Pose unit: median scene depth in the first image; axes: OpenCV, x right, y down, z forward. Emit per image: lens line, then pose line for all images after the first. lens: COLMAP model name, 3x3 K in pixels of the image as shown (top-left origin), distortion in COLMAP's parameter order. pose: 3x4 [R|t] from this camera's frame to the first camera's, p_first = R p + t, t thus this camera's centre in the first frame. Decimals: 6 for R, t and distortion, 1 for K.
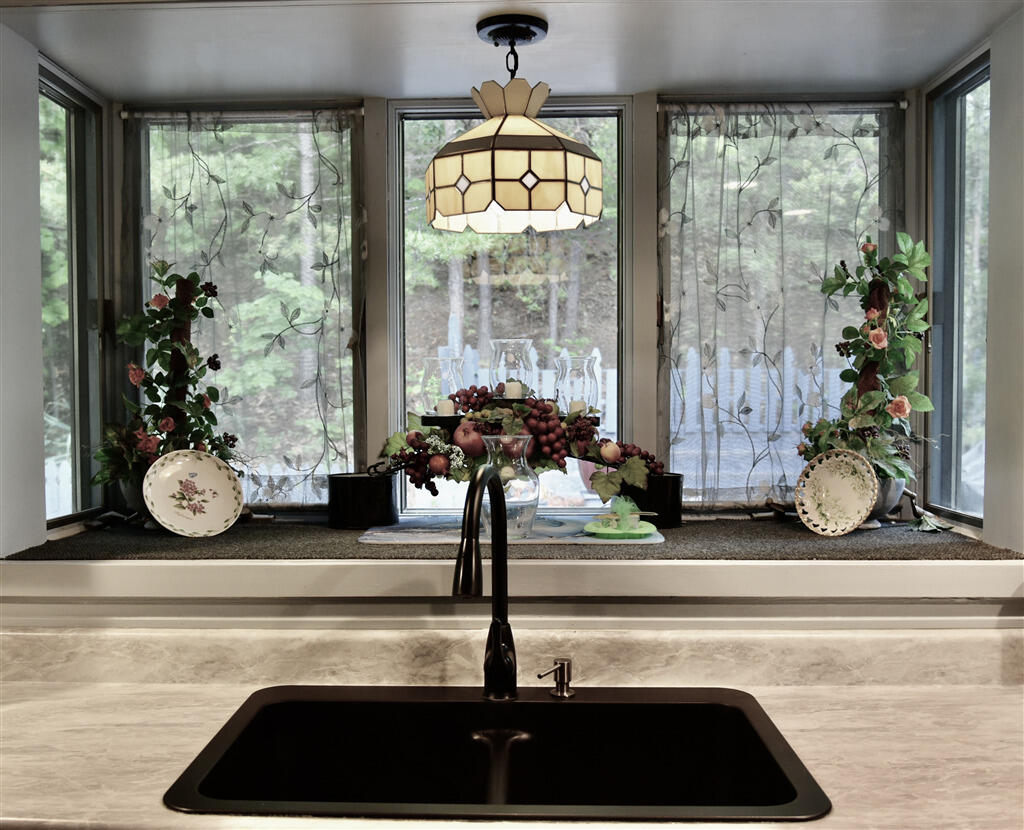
lens RADIAL K [[1098.7, 0, 510.4], [0, 1098.7, 411.4], [0, 0, 1]] dist [-0.057560, 0.000000]
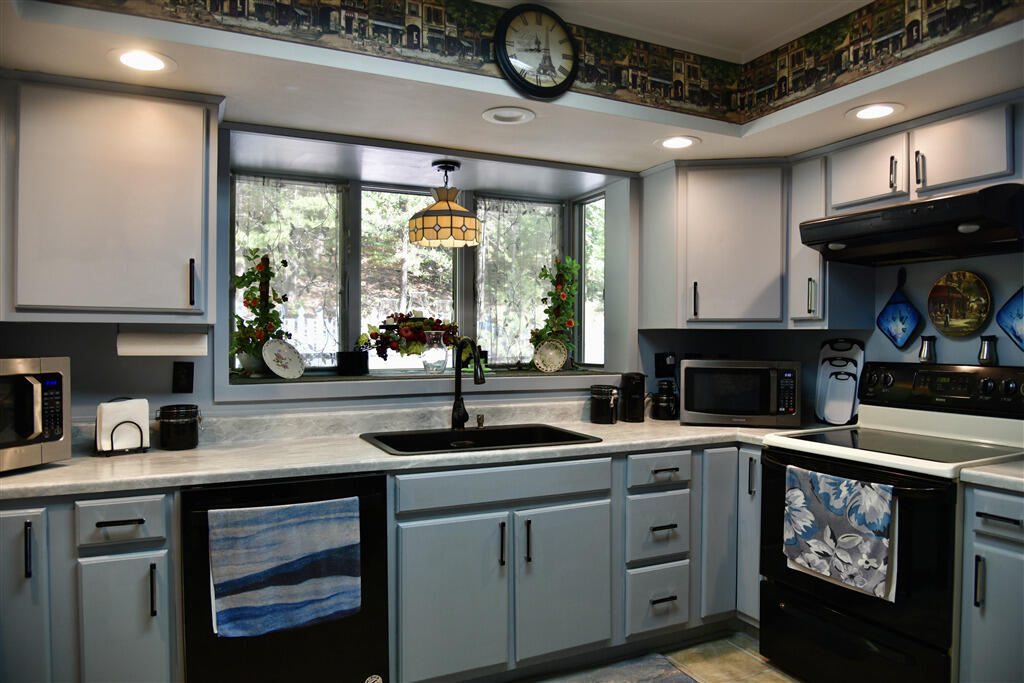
lens RADIAL K [[678.0, 0, 512.6], [0, 678.0, 345.6], [0, 0, 1]] dist [-0.028432, -0.000581]
pose [[0.895811, -0.000803, 0.444435, -0.550482], [0.005418, 0.999944, -0.009114, 0.072635], [-0.444403, 0.010573, 0.895765, -0.437259]]
